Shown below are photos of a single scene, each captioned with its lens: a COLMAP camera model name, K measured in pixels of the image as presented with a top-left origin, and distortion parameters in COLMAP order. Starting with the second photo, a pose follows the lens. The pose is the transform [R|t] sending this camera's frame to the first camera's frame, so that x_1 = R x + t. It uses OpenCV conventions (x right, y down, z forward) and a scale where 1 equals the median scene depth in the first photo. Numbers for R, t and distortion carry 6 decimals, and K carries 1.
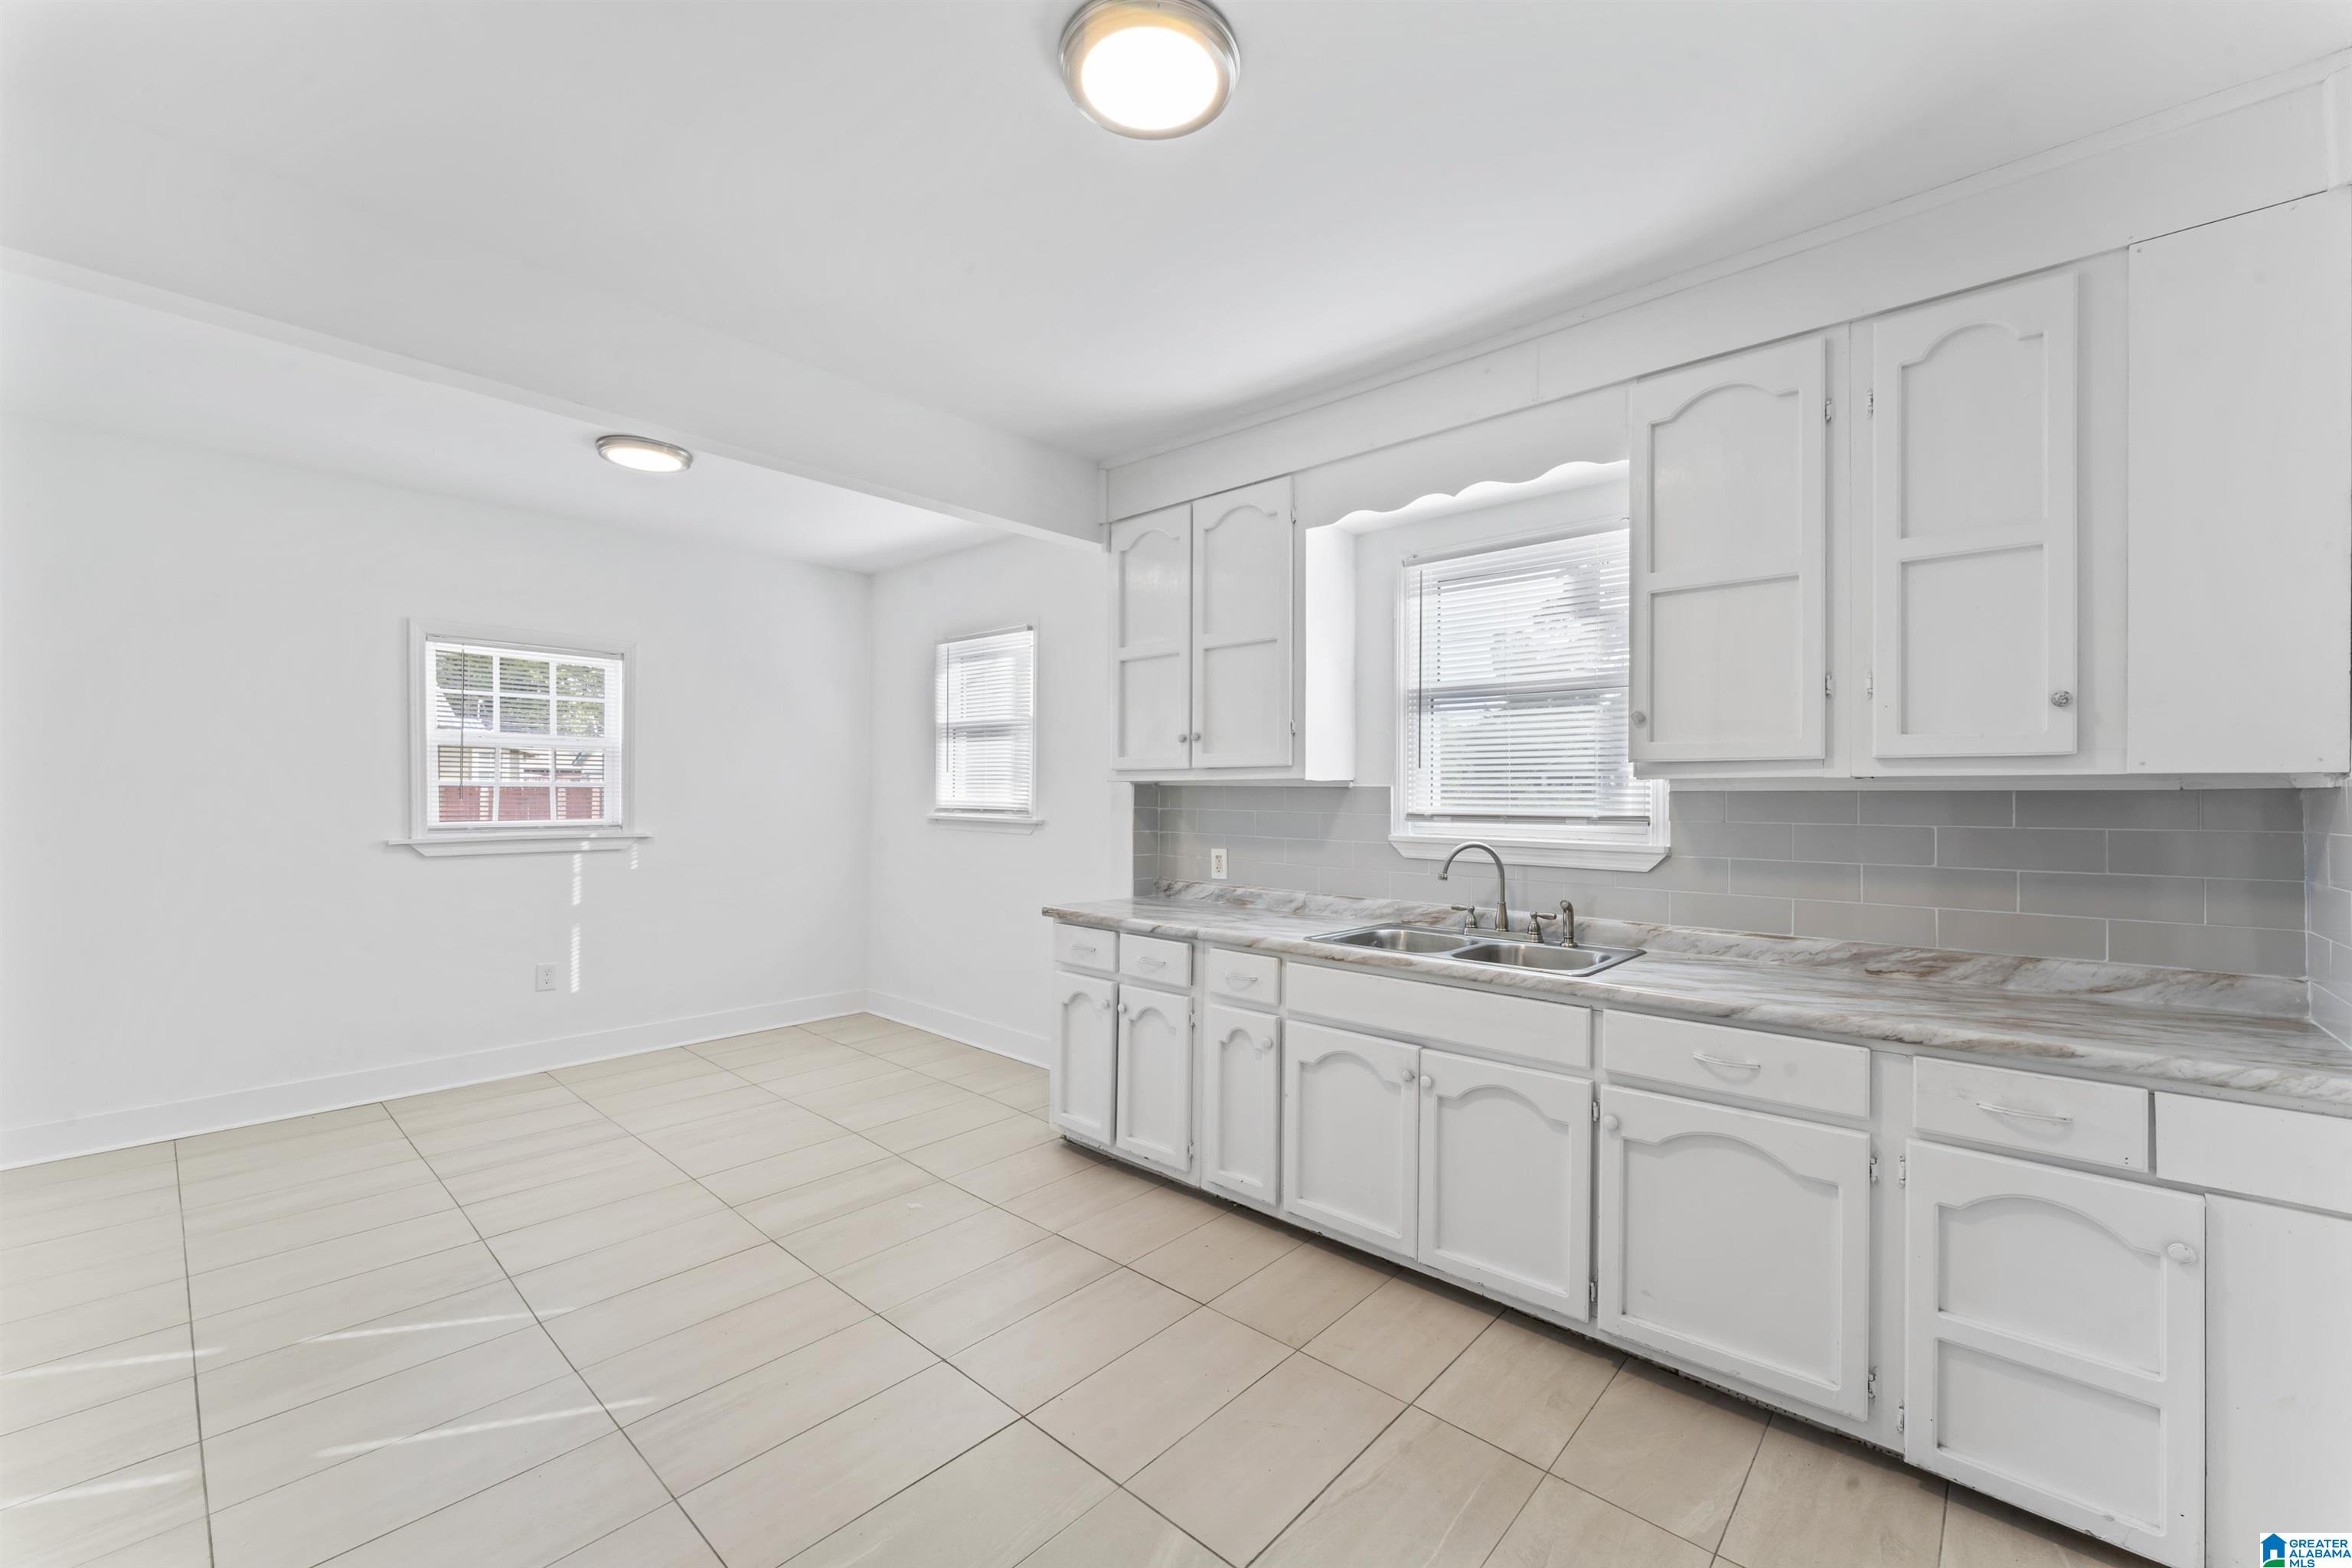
lens RADIAL K [[942.2, 0, 1178.4], [0, 942.2, 794.7], [0, 0, 1]] dist [-0.002134, -0.000292]
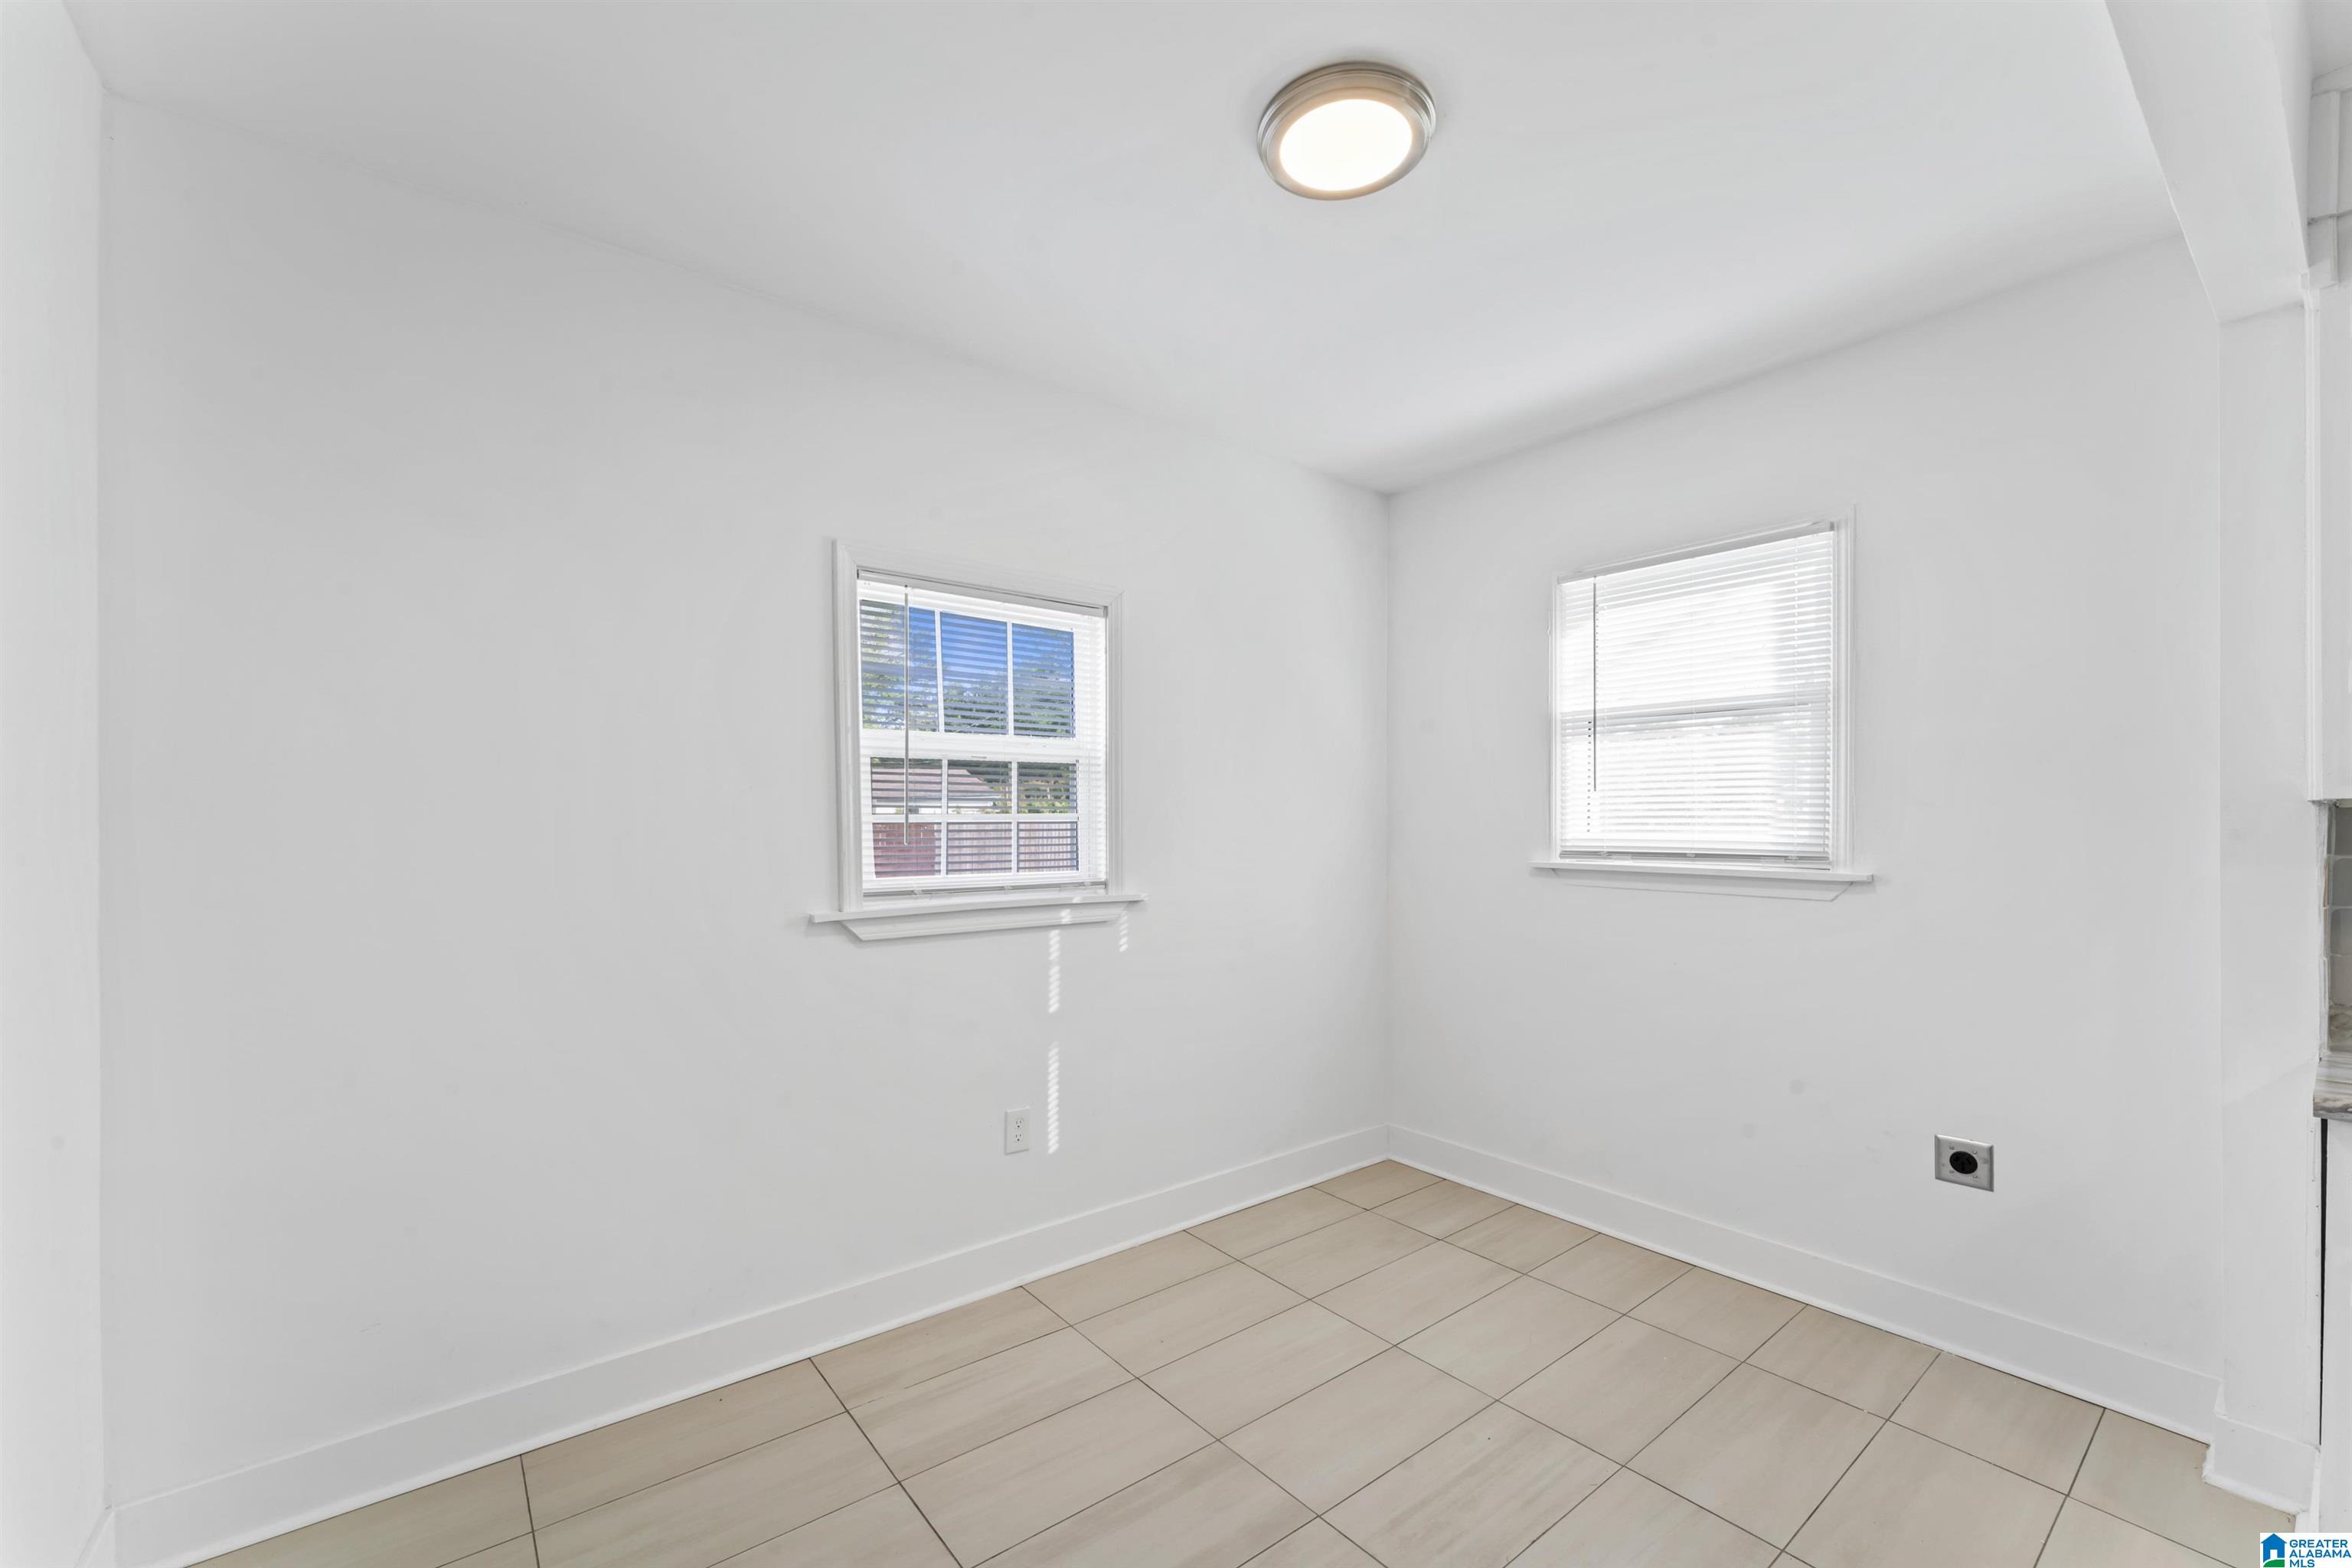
lens RADIAL K [[953.6, 0, 1183.6], [0, 953.6, 836.4], [0, 0, 1]] dist [-0.001911, -0.000160]
pose [[0.987811, -0.006051, -0.155538, -0.448173], [0.007959, 0.999900, 0.011650, -0.004990], [0.155452, -0.012746, 0.987761, 0.387415]]
